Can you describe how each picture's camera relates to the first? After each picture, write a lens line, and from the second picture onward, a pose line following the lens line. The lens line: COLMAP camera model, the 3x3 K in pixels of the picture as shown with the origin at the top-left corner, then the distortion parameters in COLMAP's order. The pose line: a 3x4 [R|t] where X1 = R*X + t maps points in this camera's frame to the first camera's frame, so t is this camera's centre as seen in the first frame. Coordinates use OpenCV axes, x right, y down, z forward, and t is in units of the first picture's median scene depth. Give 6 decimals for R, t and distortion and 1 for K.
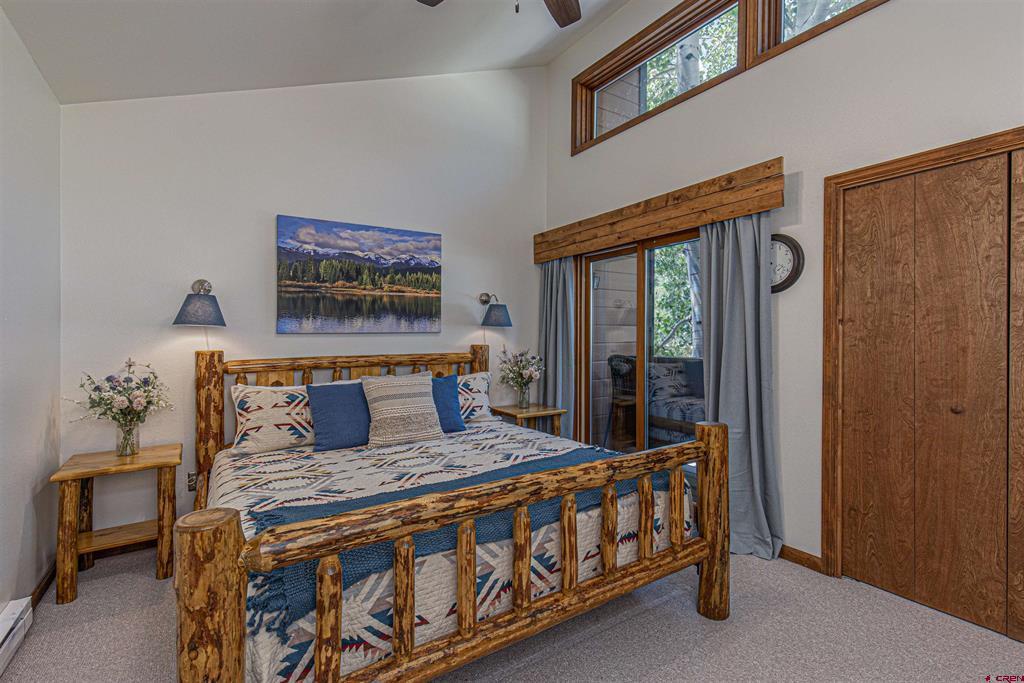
lens RADIAL K [[467.6, 0, 512.1], [0, 467.6, 334.9], [0, 0, 1]] dist [0.014024, 0.000621]
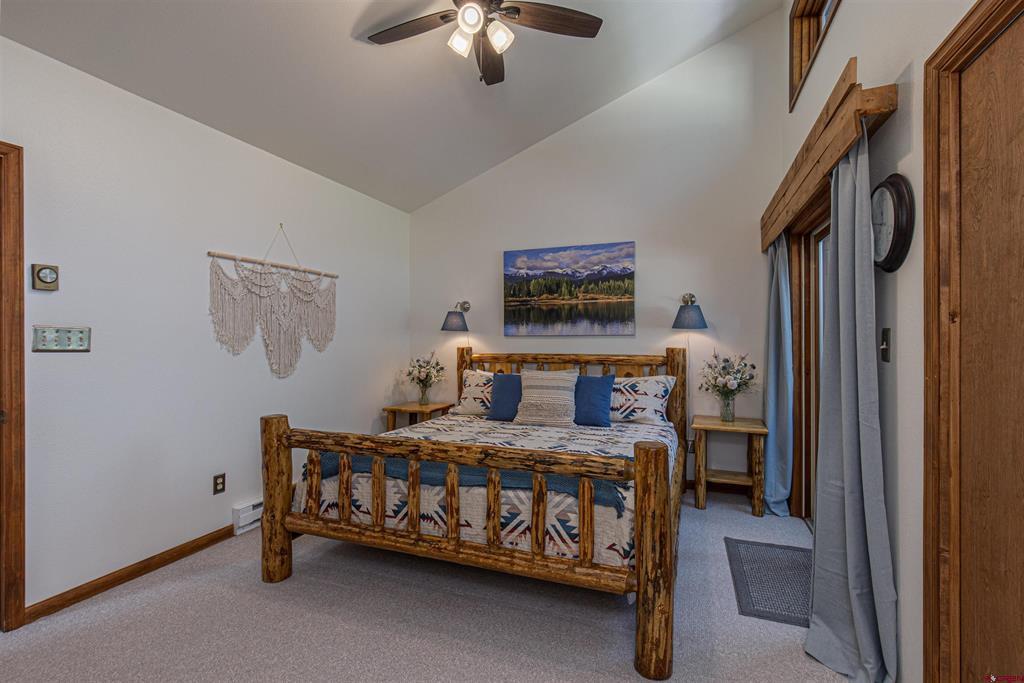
lens RADIAL K [[467.6, 0, 515.5], [0, 467.6, 337.3], [0, 0, 1]] dist [0.014024, 0.000621]
pose [[0.583554, 0.004456, -0.812062, 0.638476], [-0.002075, 0.999990, 0.003996, -0.004438], [0.812072, -0.000647, 0.583557, 0.204704]]
